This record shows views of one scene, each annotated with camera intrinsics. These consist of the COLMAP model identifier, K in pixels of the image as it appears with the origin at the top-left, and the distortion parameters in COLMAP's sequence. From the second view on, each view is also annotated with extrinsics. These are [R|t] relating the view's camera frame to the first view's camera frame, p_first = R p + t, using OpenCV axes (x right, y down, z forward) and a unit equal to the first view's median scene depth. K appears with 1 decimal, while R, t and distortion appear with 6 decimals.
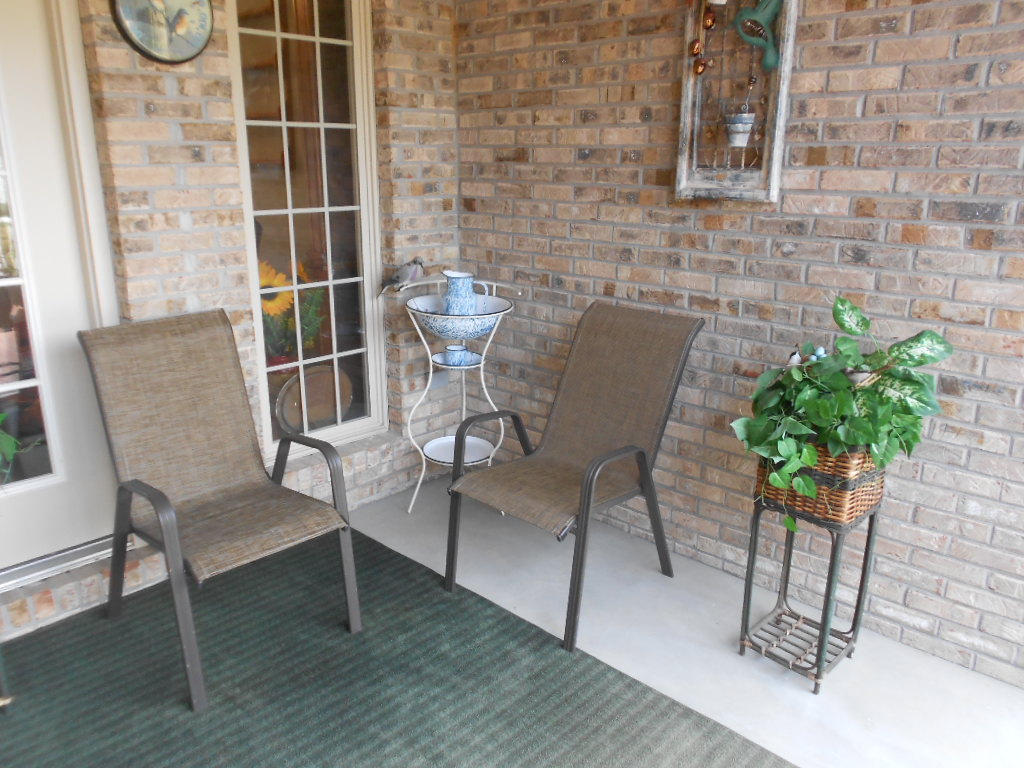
lens RADIAL K [[792.2, 0, 510.9], [0, 792.2, 387.1], [0, 0, 1]] dist [-0.013550, -0.022284]
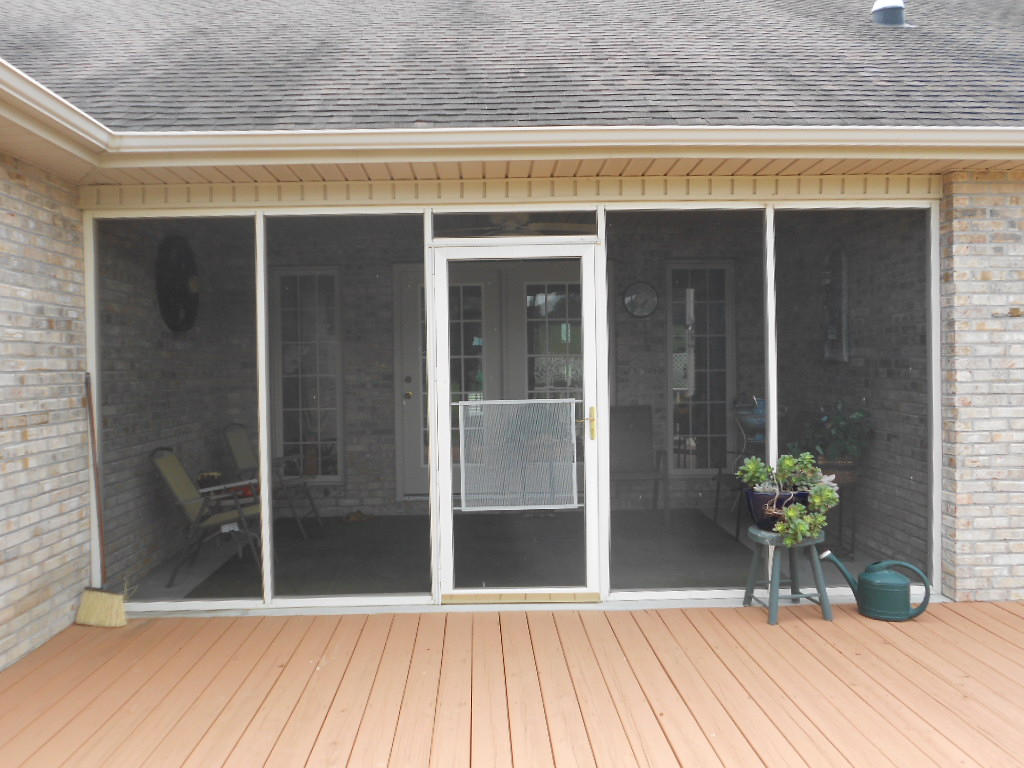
lens RADIAL K [[863.5, 0, 510.9], [0, 863.5, 383.5], [0, 0, 1]] dist [0.000400, -0.000018]
pose [[0.715790, 0.002897, -0.698309, 1.408580], [-0.172248, 0.969826, -0.172536, 0.440065], [0.676739, 0.243782, 0.694691, -1.429625]]
